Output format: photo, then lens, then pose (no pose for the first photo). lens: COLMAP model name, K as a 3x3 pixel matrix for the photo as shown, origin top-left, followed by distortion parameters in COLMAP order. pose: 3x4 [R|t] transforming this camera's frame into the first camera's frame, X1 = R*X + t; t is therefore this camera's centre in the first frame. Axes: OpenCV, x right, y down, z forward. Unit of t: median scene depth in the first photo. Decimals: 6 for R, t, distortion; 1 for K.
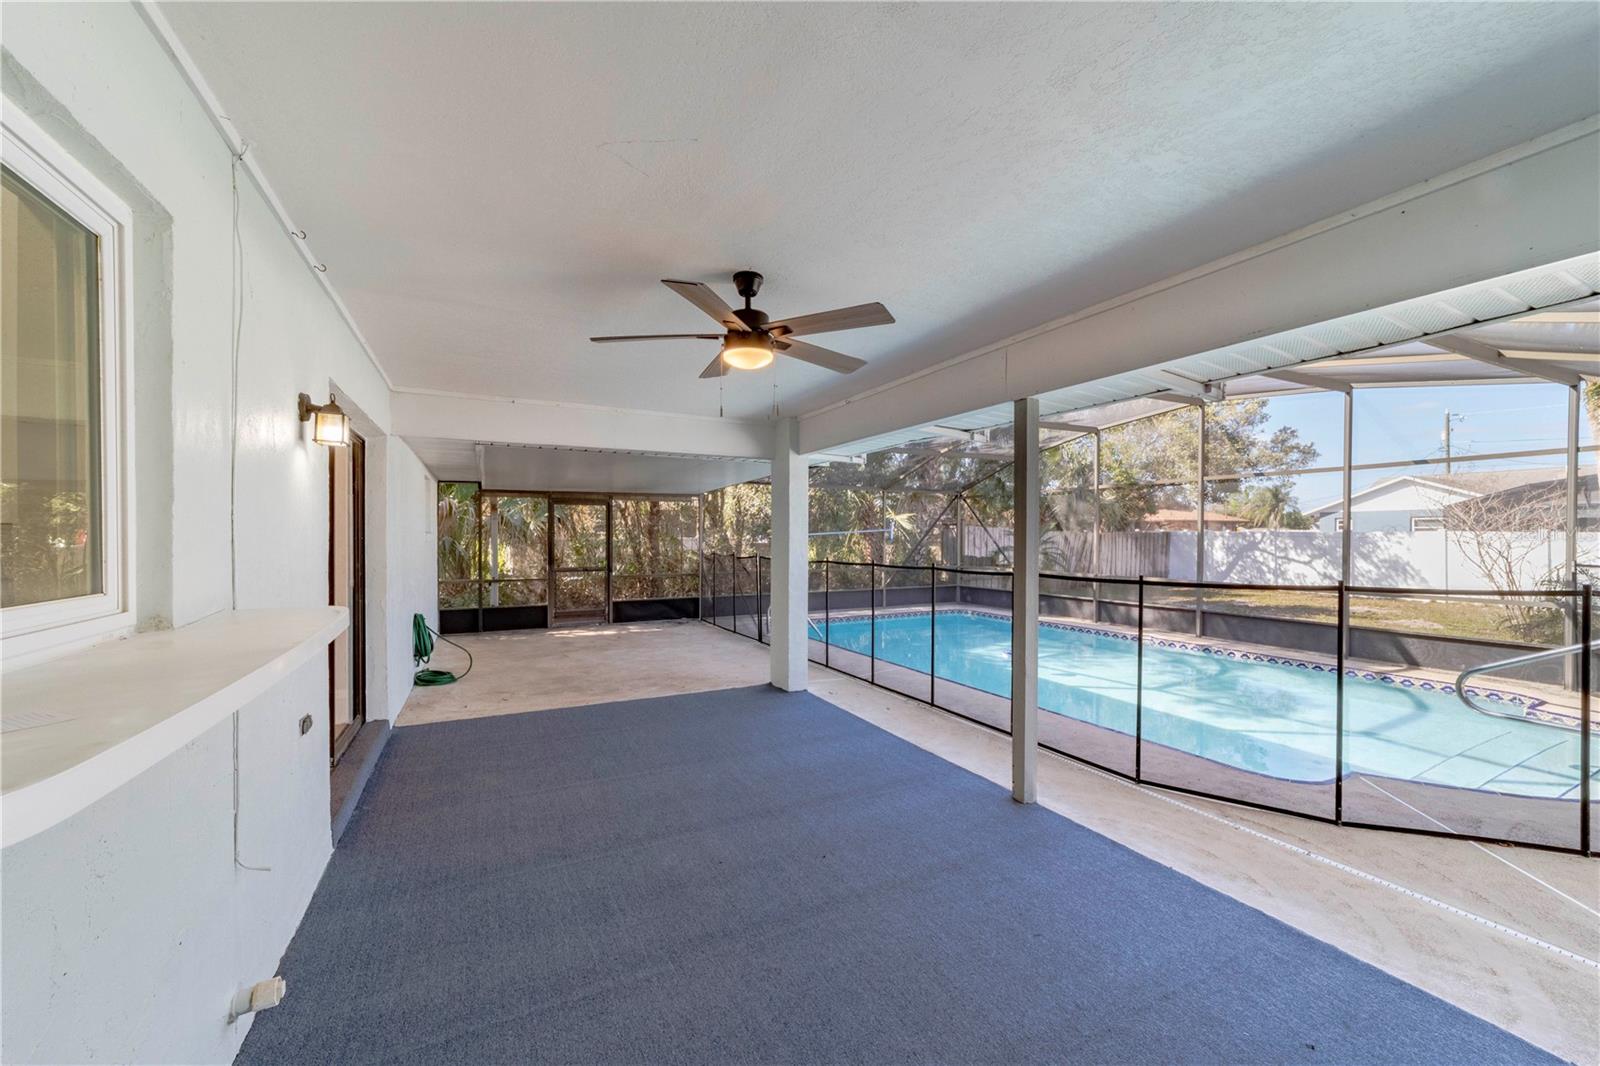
lens RADIAL K [[616.8, 0, 794.2], [0, 616.8, 536.7], [0, 0, 1]] dist [-0.009587, 0.004259]
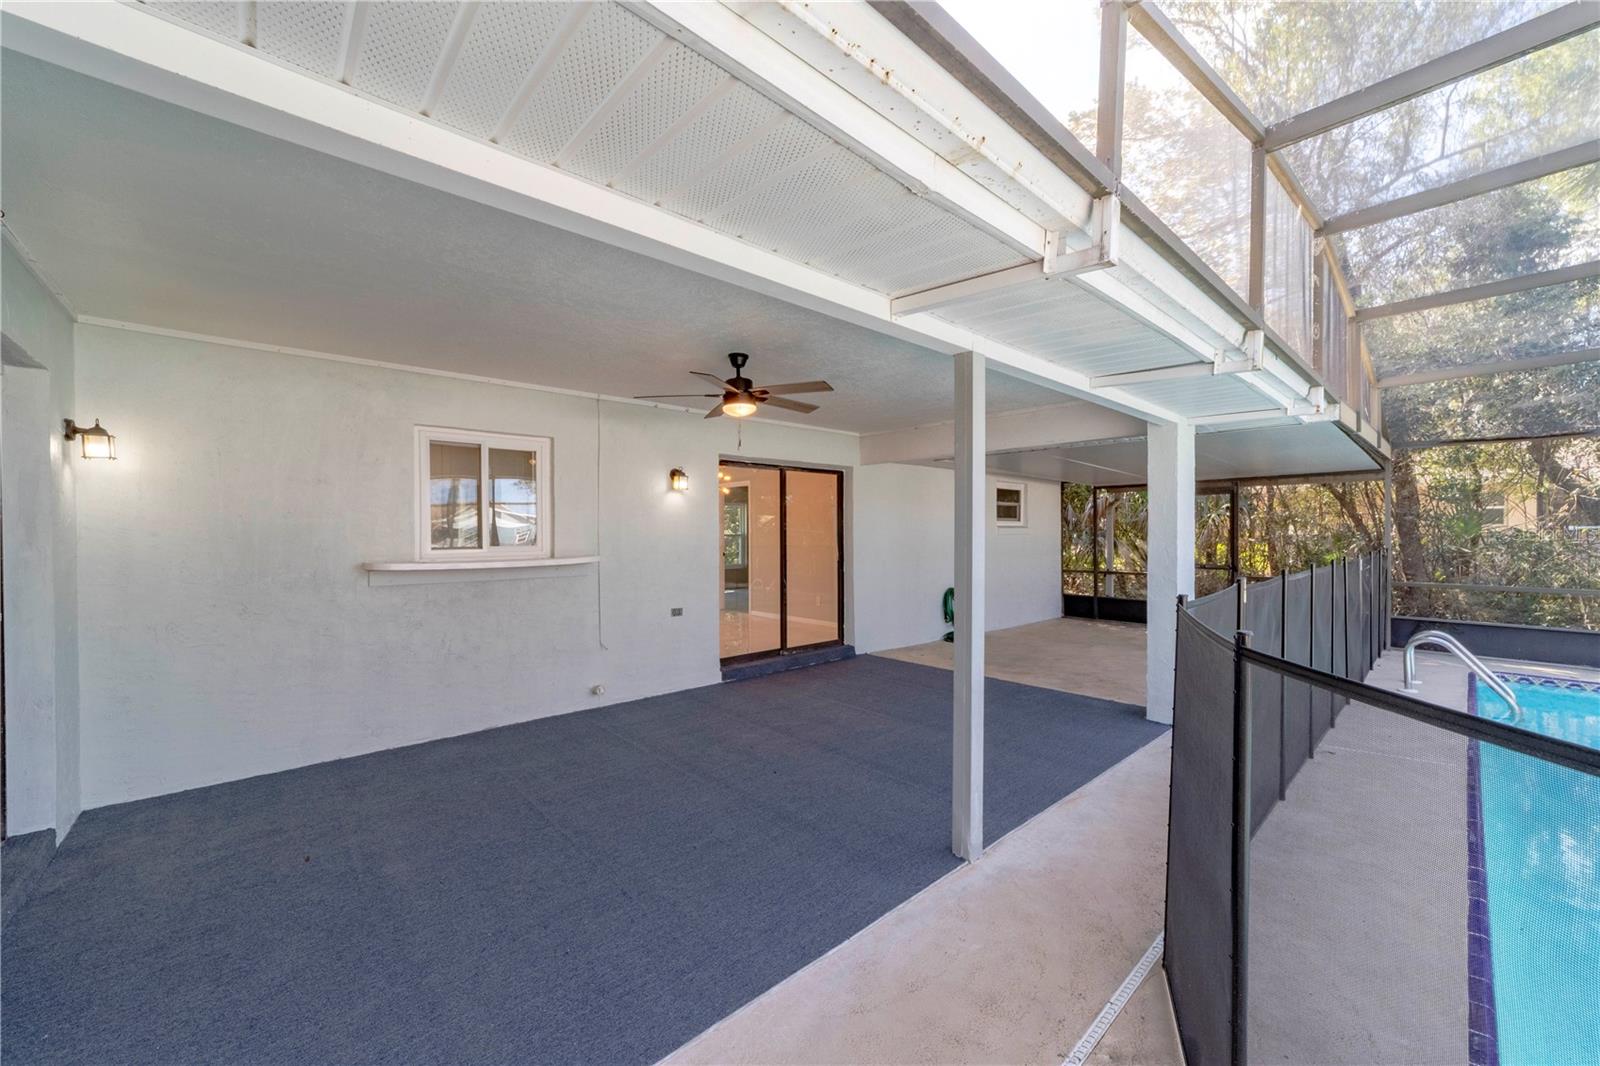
lens RADIAL K [[616.8, 0, 798.4], [0, 616.8, 537.9], [0, 0, 1]] dist [-0.009587, 0.004259]
pose [[0.267614, 0.007624, -0.963496, 1.092347], [0.000583, 0.999967, 0.008075, 0.009797], [0.963526, -0.002722, 0.267600, 0.581943]]
